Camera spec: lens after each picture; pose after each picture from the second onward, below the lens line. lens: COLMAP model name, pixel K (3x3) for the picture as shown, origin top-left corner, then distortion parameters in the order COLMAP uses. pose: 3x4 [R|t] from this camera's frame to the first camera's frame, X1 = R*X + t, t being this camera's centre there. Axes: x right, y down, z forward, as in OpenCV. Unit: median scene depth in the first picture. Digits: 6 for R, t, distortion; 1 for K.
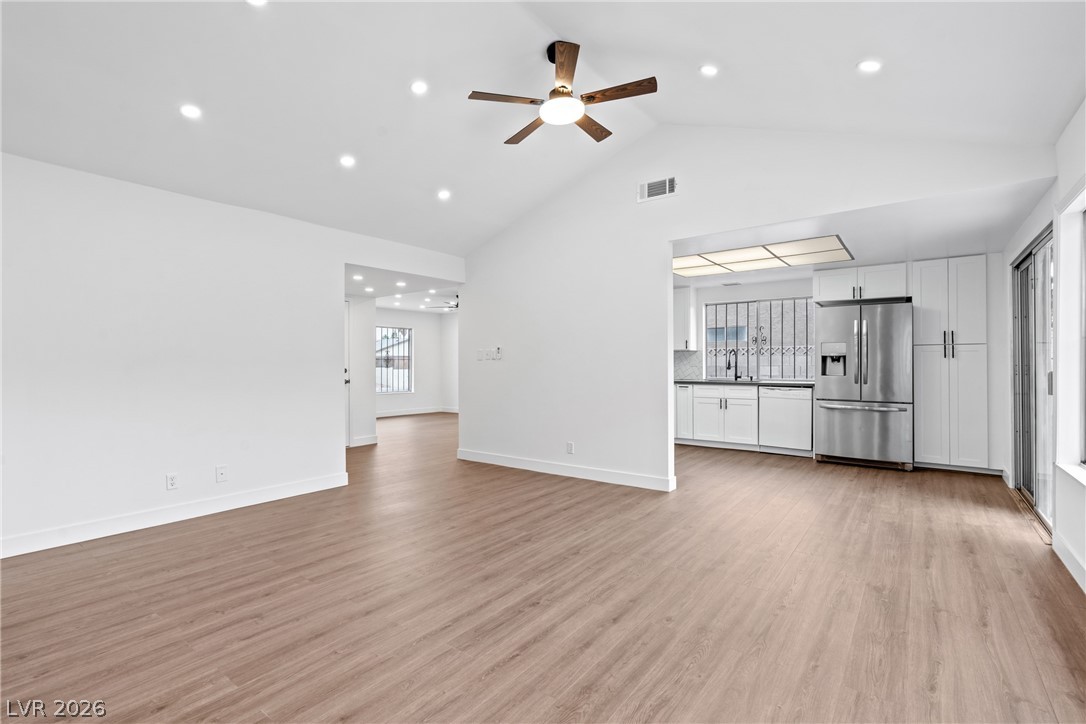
lens RADIAL K [[500.5, 0, 545.3], [0, 500.5, 361.8], [0, 0, 1]] dist [-0.006204, 0.002839]
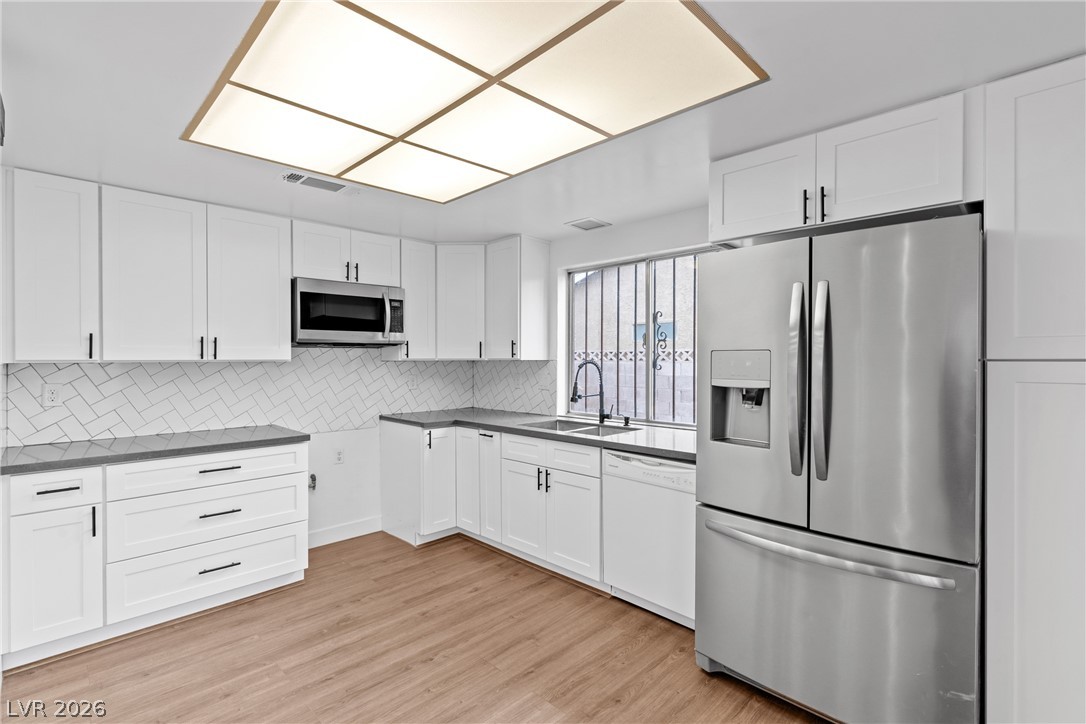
lens RADIAL K [[500.5, 0, 545.3], [0, 500.5, 361.8], [0, 0, 1]] dist [-0.006204, 0.002839]
pose [[0.990502, 0.001423, -0.137493, 0.552688], [-0.000121, 0.999955, 0.009477, -0.037743], [0.137500, -0.009370, 0.990457, 0.713792]]
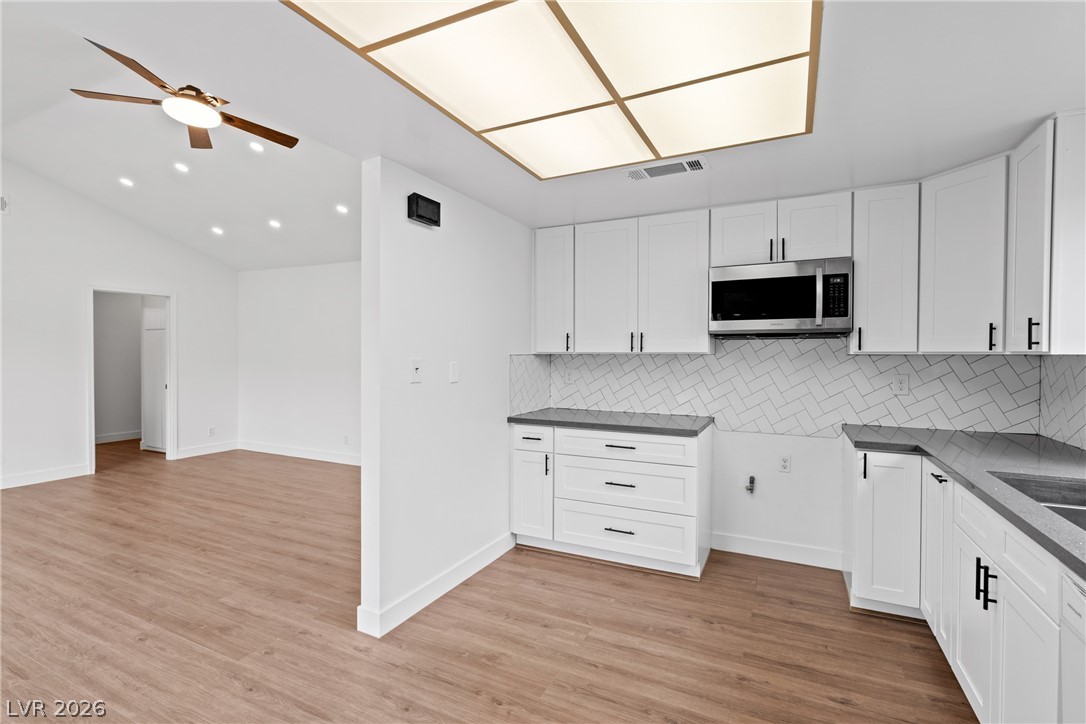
lens RADIAL K [[500.5, 0, 545.3], [0, 500.5, 361.8], [0, 0, 1]] dist [-0.006204, 0.002839]
pose [[0.185322, 0.021040, -0.982453, 0.722239], [0.001583, 0.999763, 0.021710, -0.036629], [0.982677, -0.005578, 0.185245, 0.982930]]
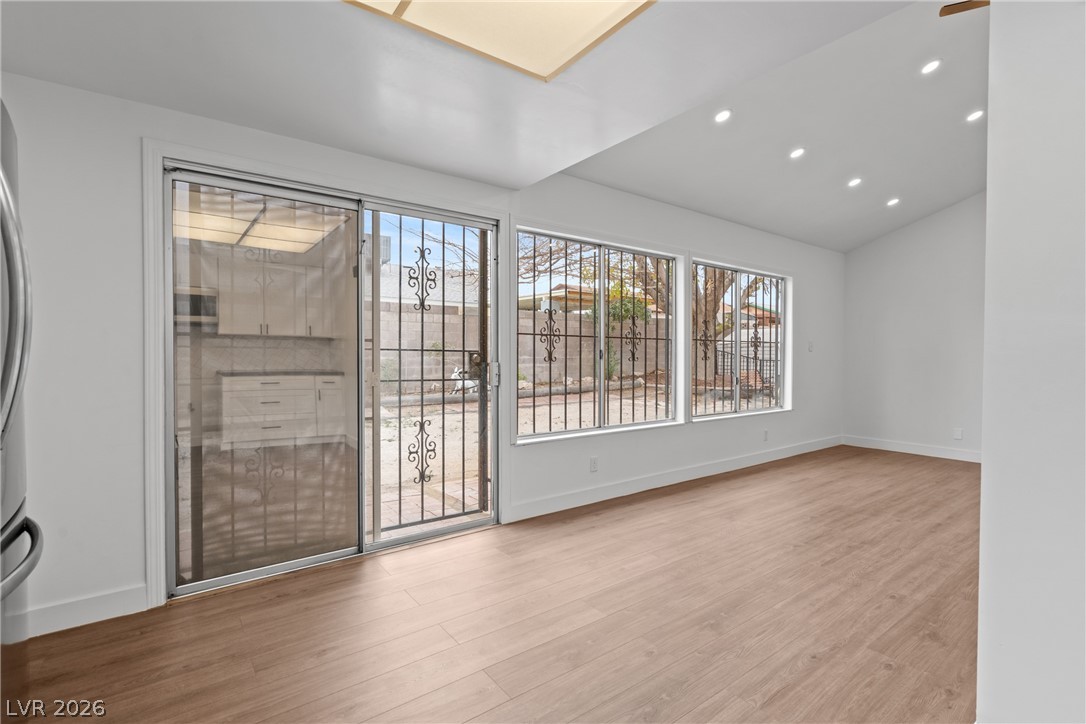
lens RADIAL K [[500.5, 0, 545.3], [0, 500.5, 361.8], [0, 0, 1]] dist [-0.006204, 0.002839]
pose [[-0.960103, -0.003078, 0.279631, 0.386443], [-0.000892, 0.999968, 0.007944, 0.005563], [-0.279646, 0.007378, -0.960075, 1.241184]]
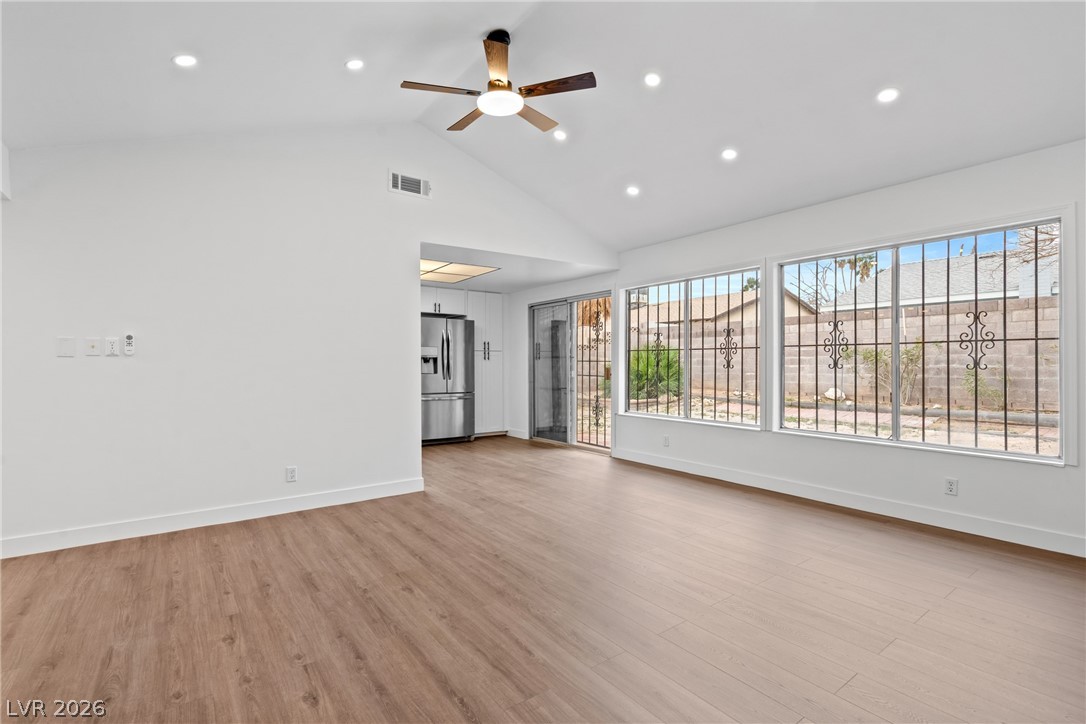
lens RADIAL K [[500.5, 0, 545.3], [0, 500.5, 361.8], [0, 0, 1]] dist [-0.006204, 0.002839]
pose [[0.285656, 0.005006, 0.958319, -0.580212], [-0.002553, 0.999987, -0.004462, 0.003601], [-0.958329, -0.001172, 0.285665, 0.425774]]
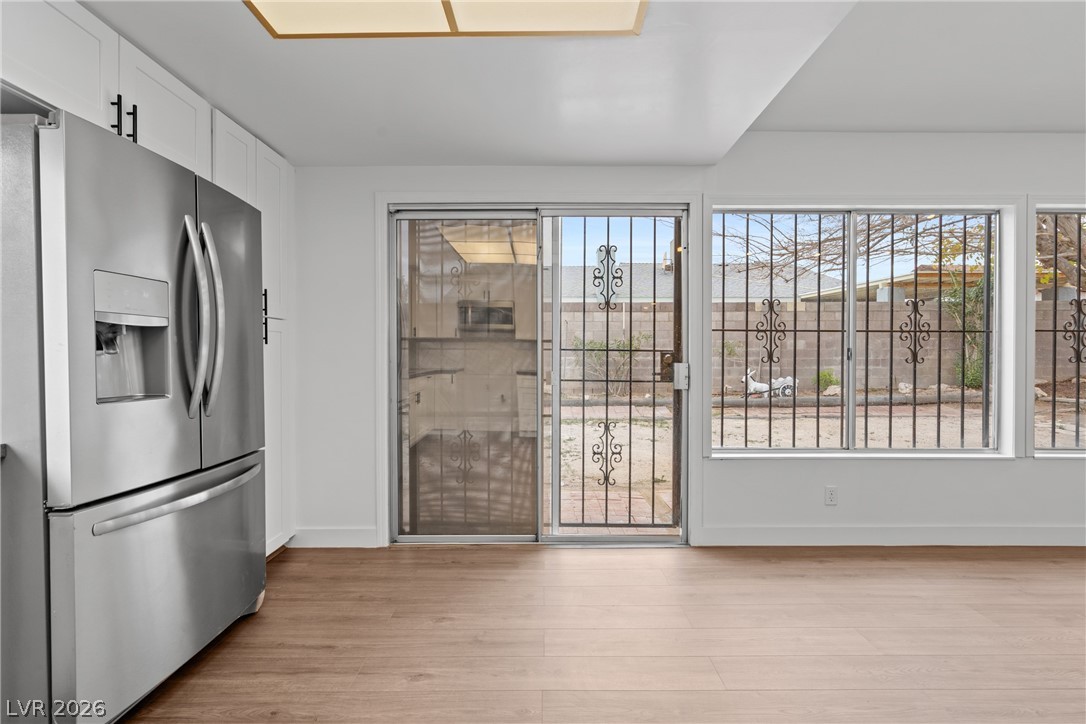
lens RADIAL K [[500.5, 0, 545.3], [0, 500.5, 361.8], [0, 0, 1]] dist [-0.006204, 0.002839]
pose [[-0.601724, -0.007740, 0.798667, 0.260987], [-0.002644, 0.999967, 0.007699, 0.005882], [-0.798700, 0.002521, -0.601724, 1.110863]]
